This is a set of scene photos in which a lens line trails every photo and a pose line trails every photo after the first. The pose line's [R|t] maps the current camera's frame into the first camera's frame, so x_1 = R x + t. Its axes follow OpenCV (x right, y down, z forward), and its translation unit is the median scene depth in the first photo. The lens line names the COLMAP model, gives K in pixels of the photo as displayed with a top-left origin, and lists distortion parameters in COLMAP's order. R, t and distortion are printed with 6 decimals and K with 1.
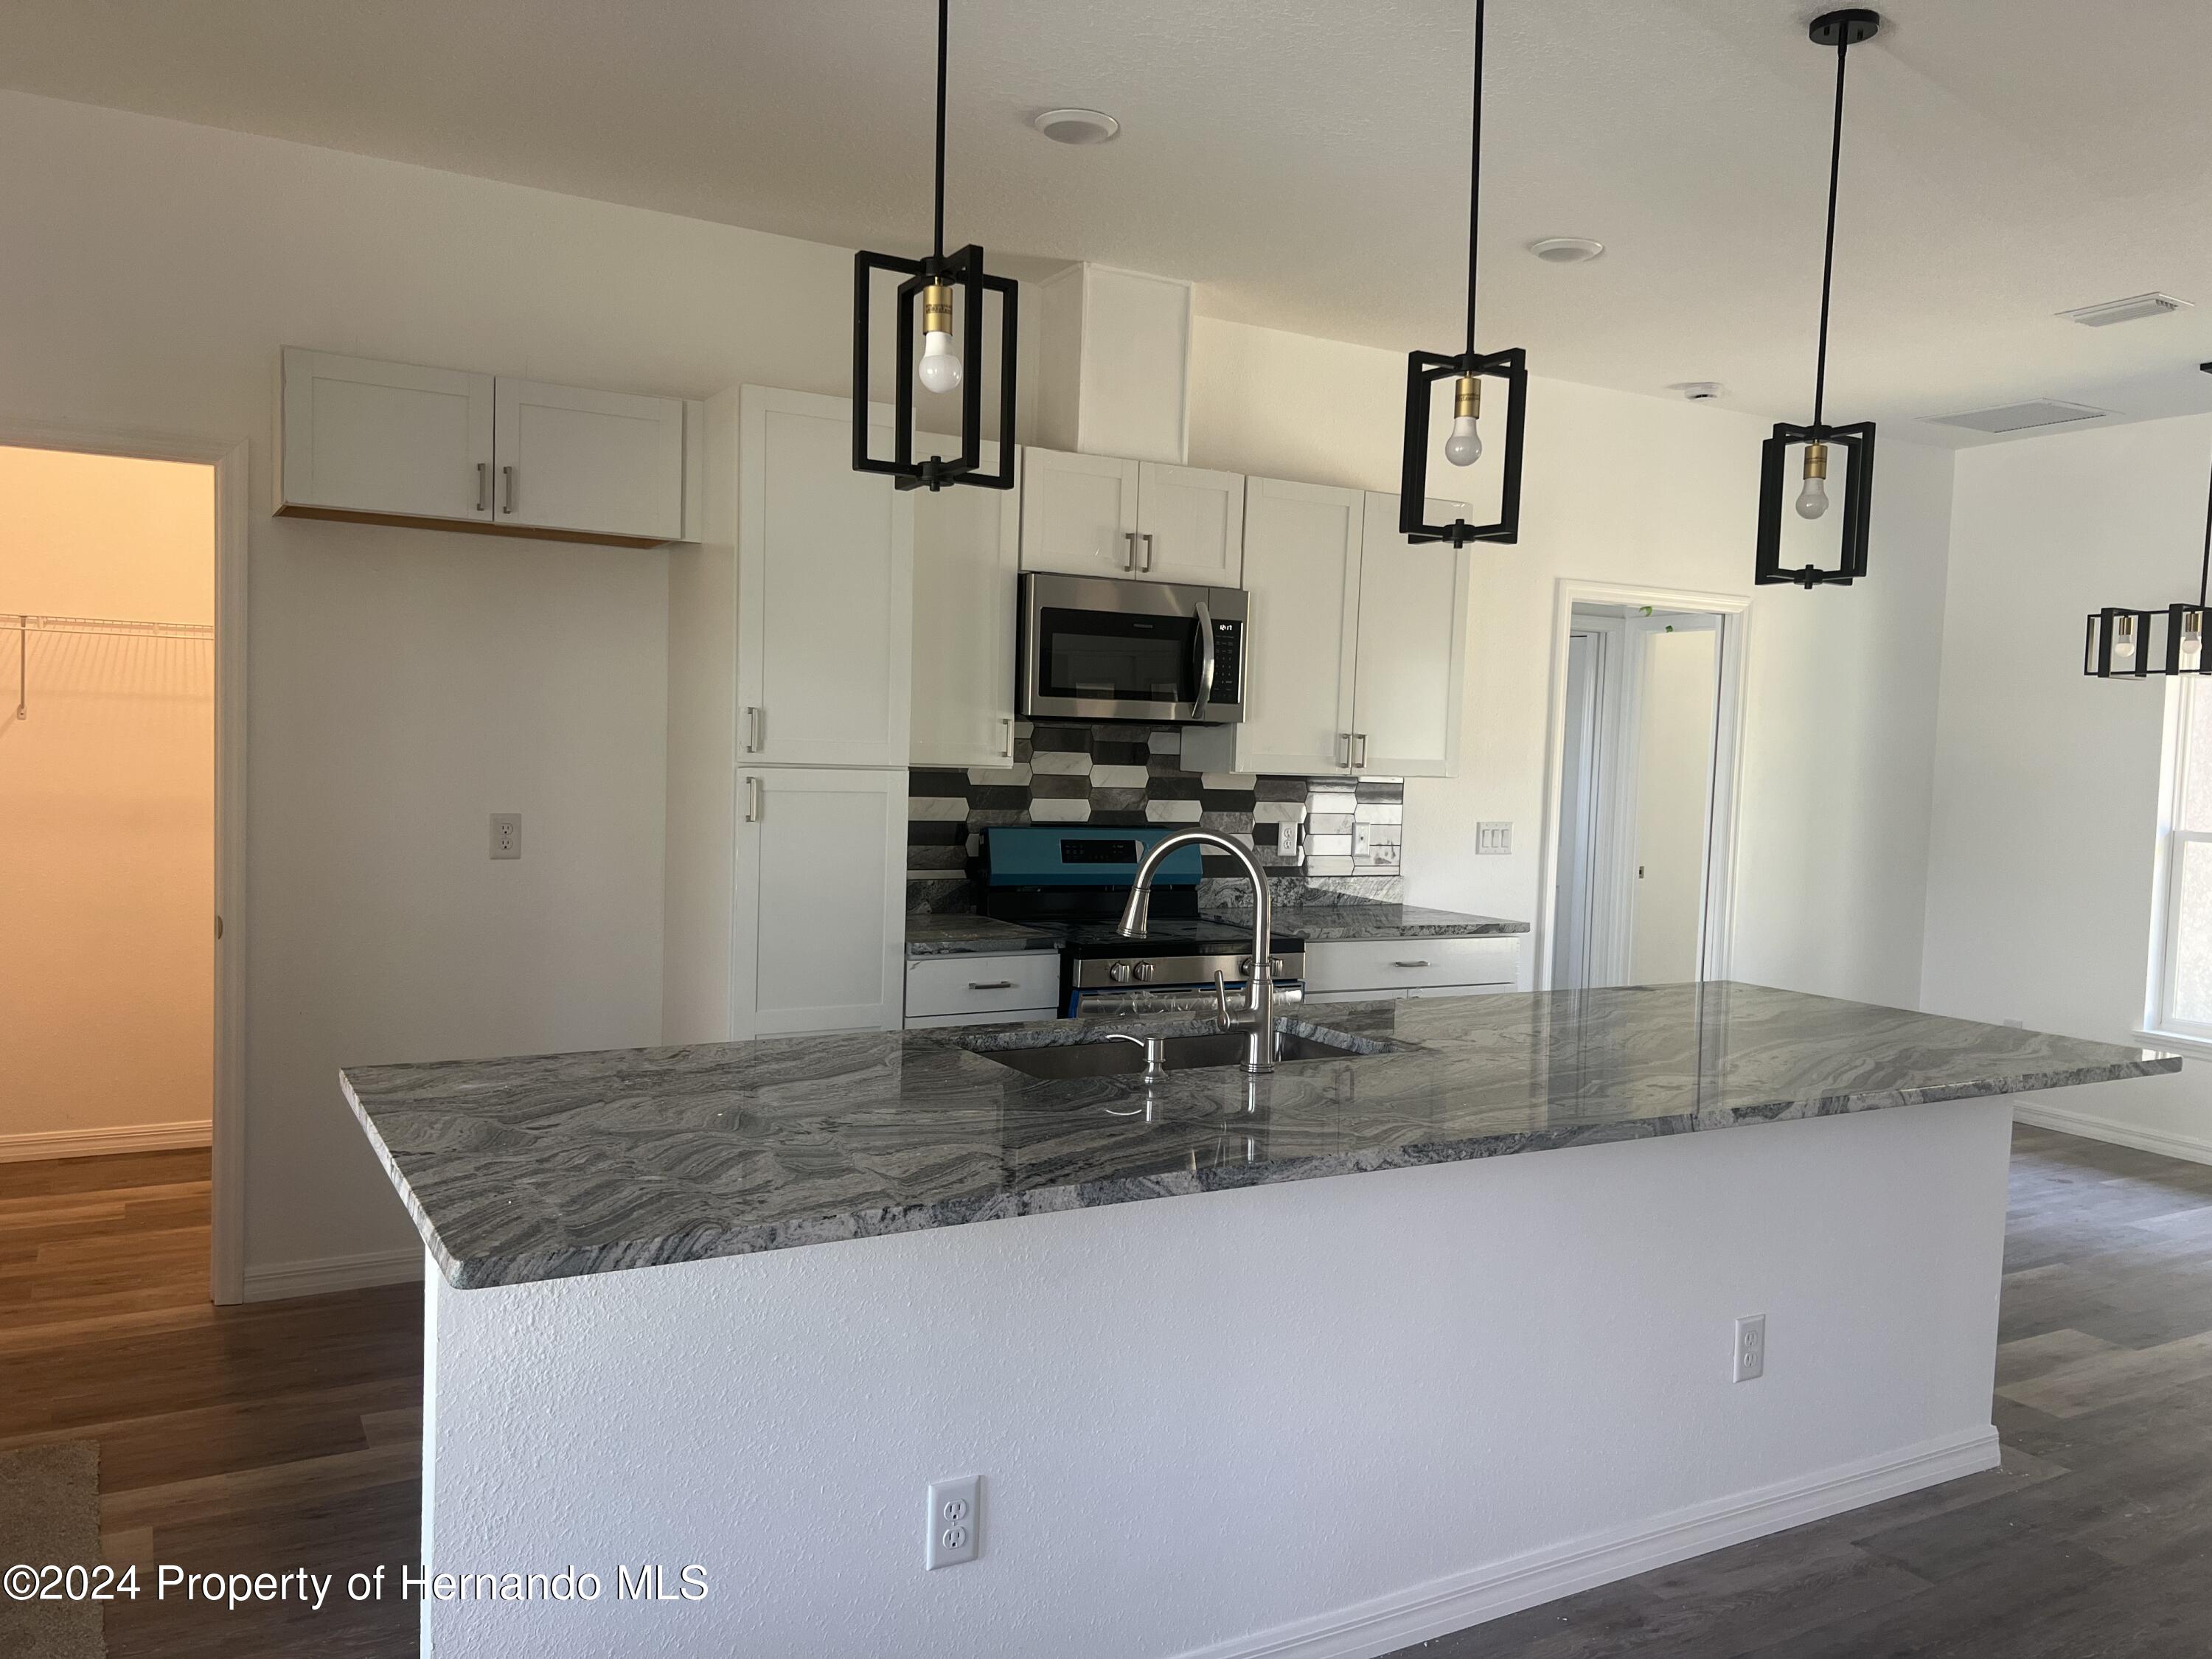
lens RADIAL K [[1663.5, 0, 1100.1], [0, 1663.5, 844.9], [0, 0, 1]] dist [0.069857, -0.079196]
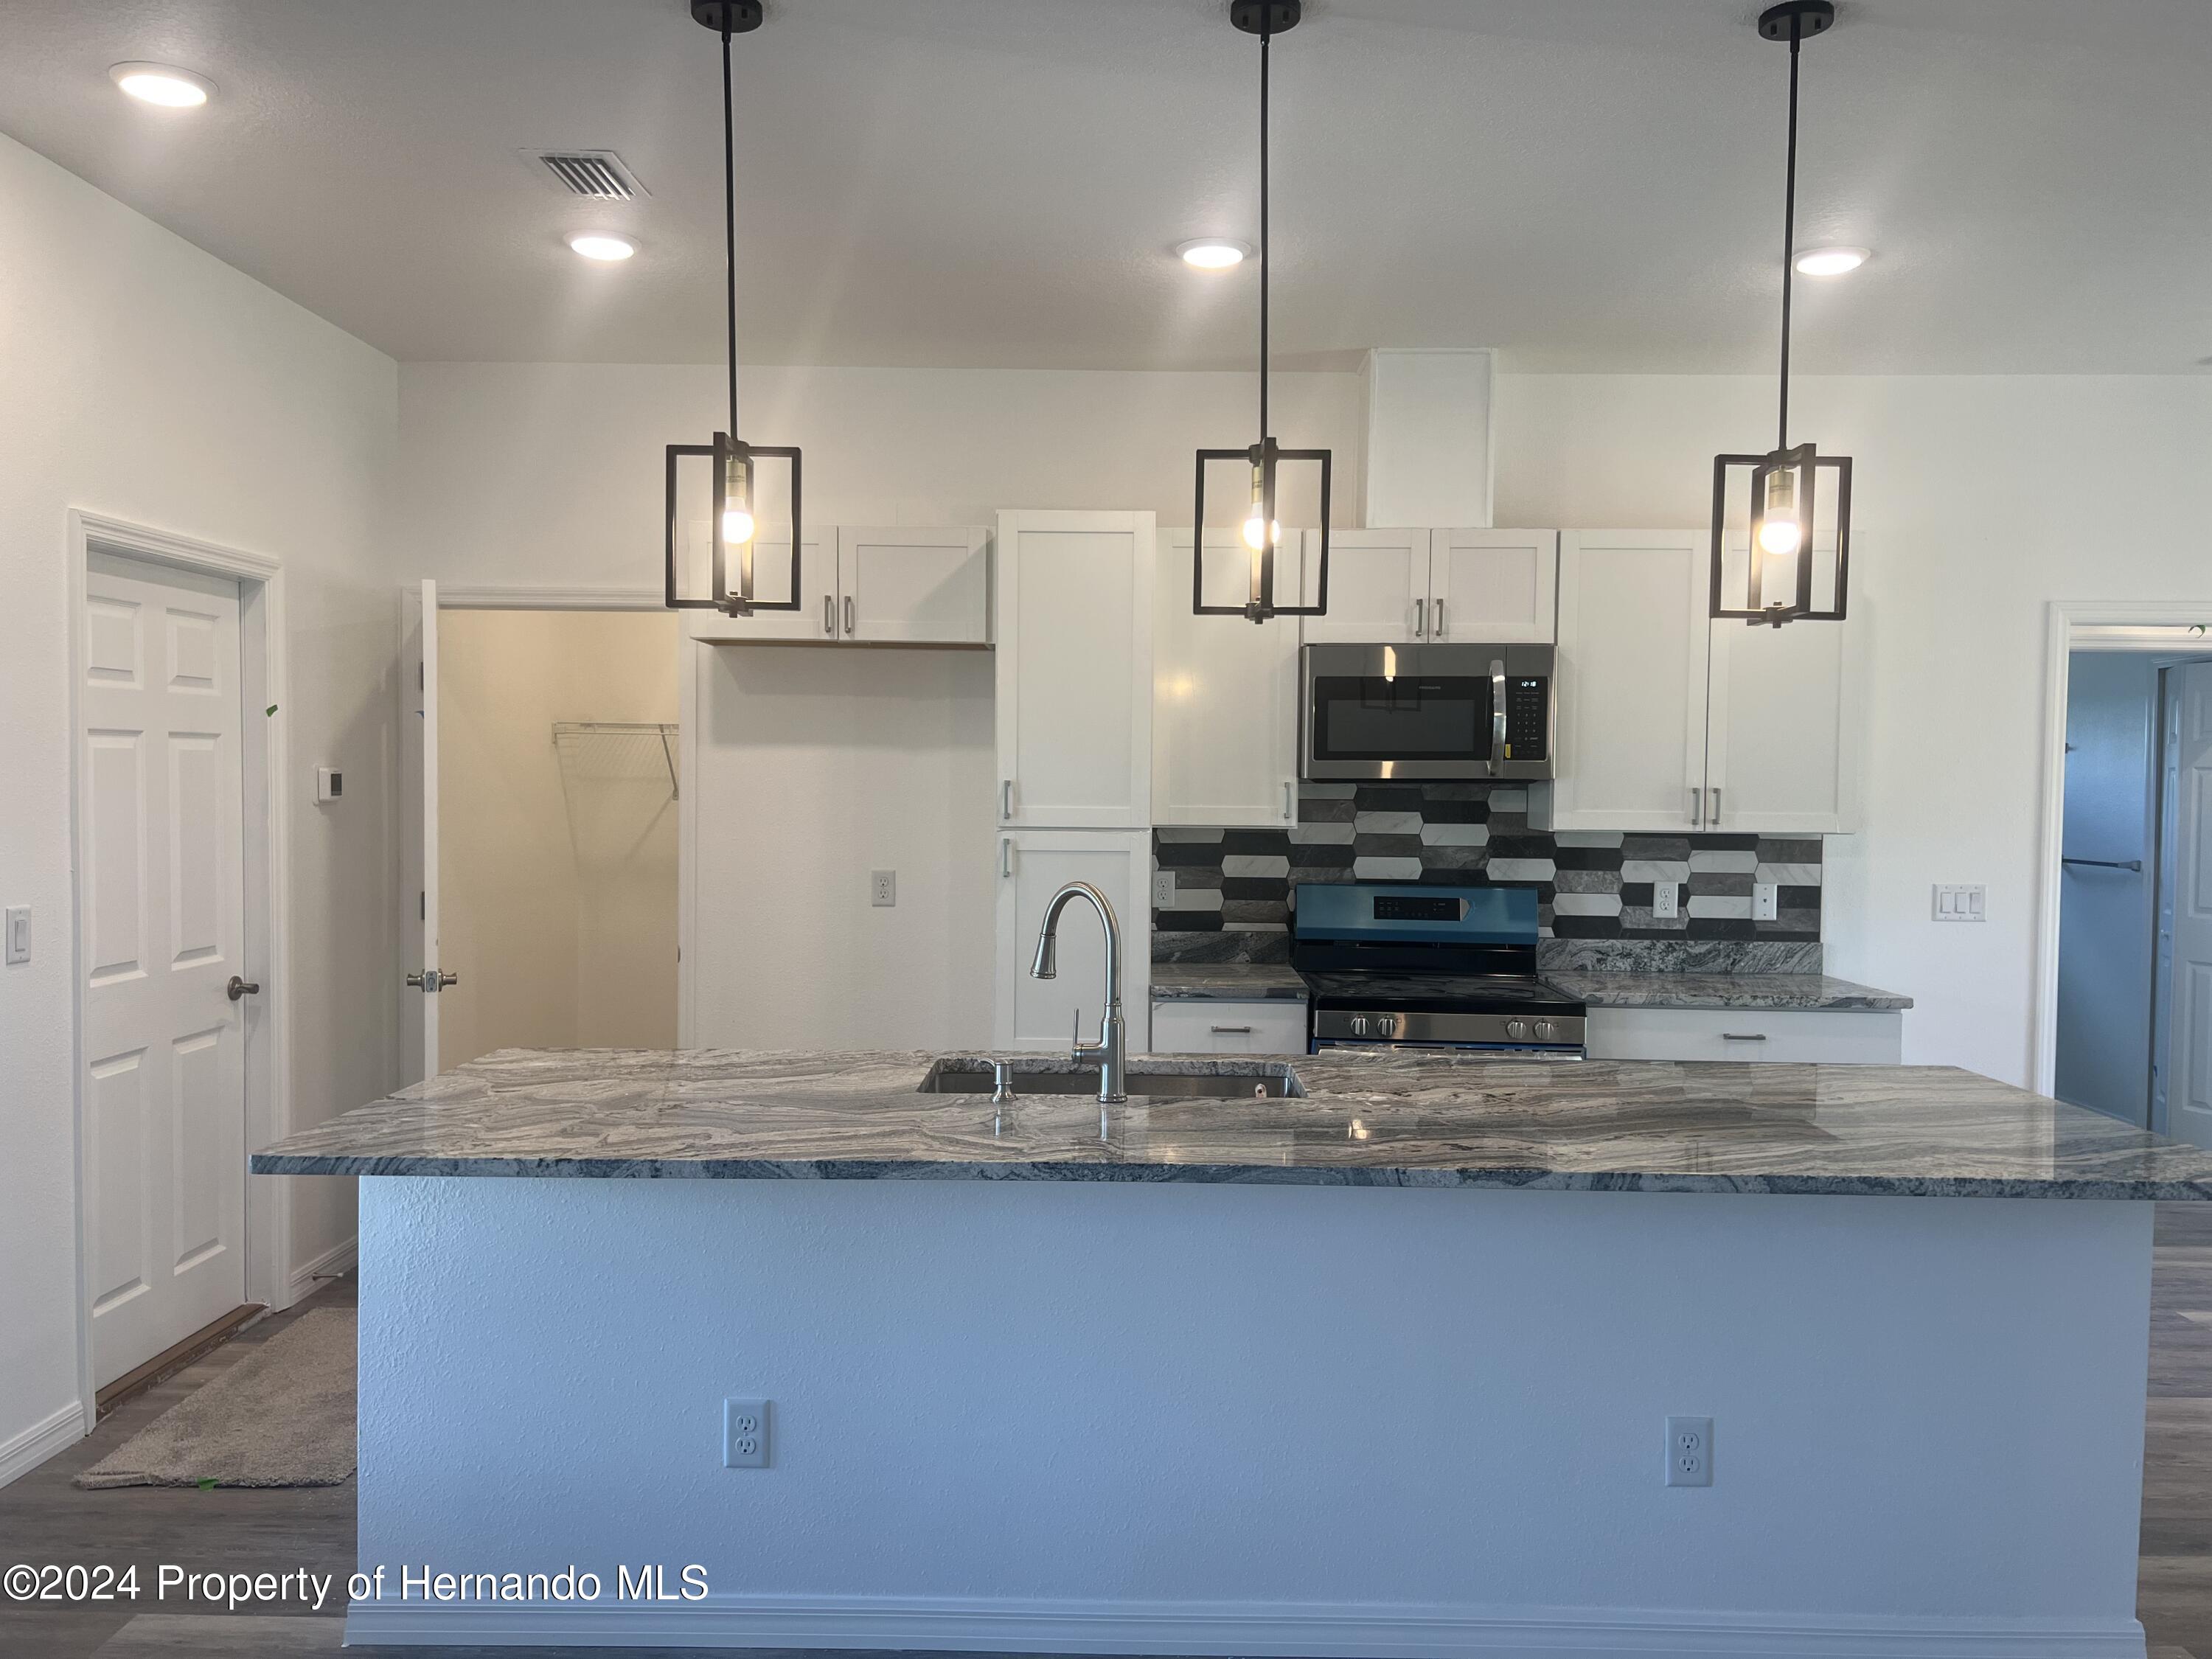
lens RADIAL K [[1665.1, 0, 1095.9], [0, 1665.1, 838.5], [0, 0, 1]] dist [0.050915, -0.064404]
pose [[0.858408, -0.006498, -0.512926, 0.382125], [-0.013950, 0.999254, -0.036006, 0.000511], [0.512777, 0.038064, 0.857678, 0.021175]]
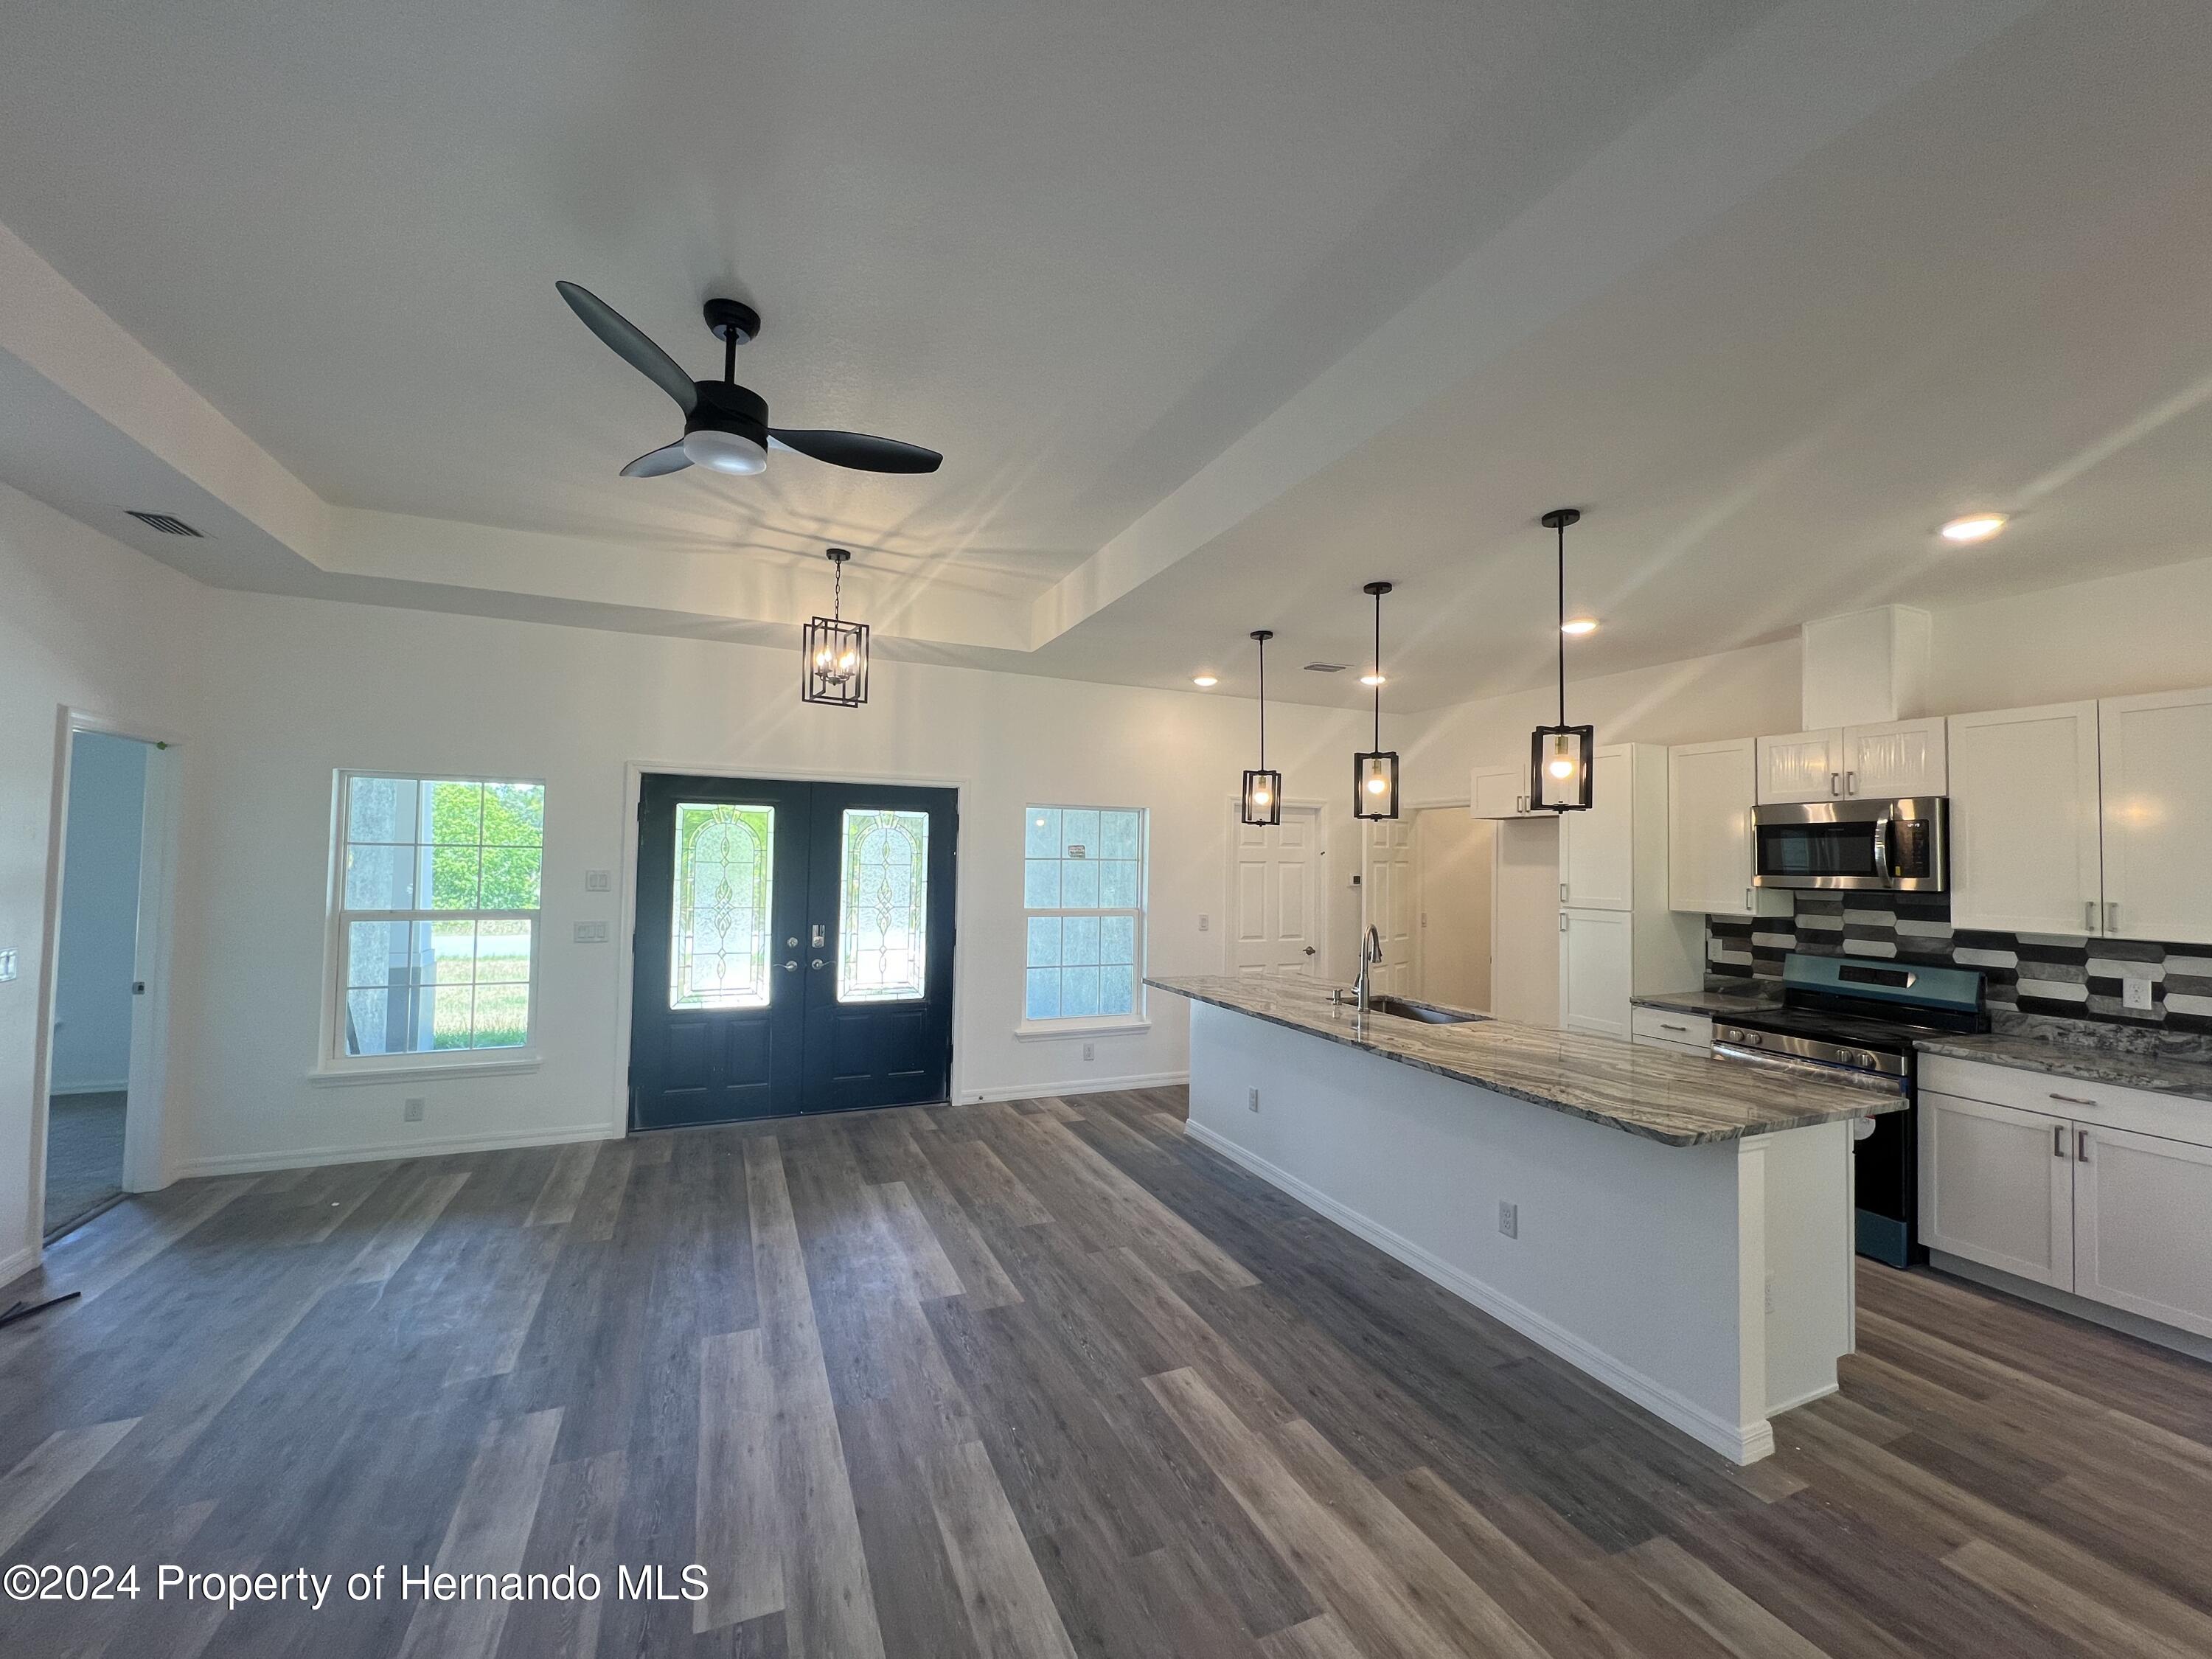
lens RADIAL K [[884.9, 0, 1106.0], [0, 884.9, 829.5], [0, 0, 1]] dist [-0.002078, -0.000112]
pose [[-0.108713, -0.069051, -0.991672, 0.953040], [-0.084108, 0.994646, -0.060037, -0.023754], [0.990509, 0.076881, -0.113939, 0.417665]]
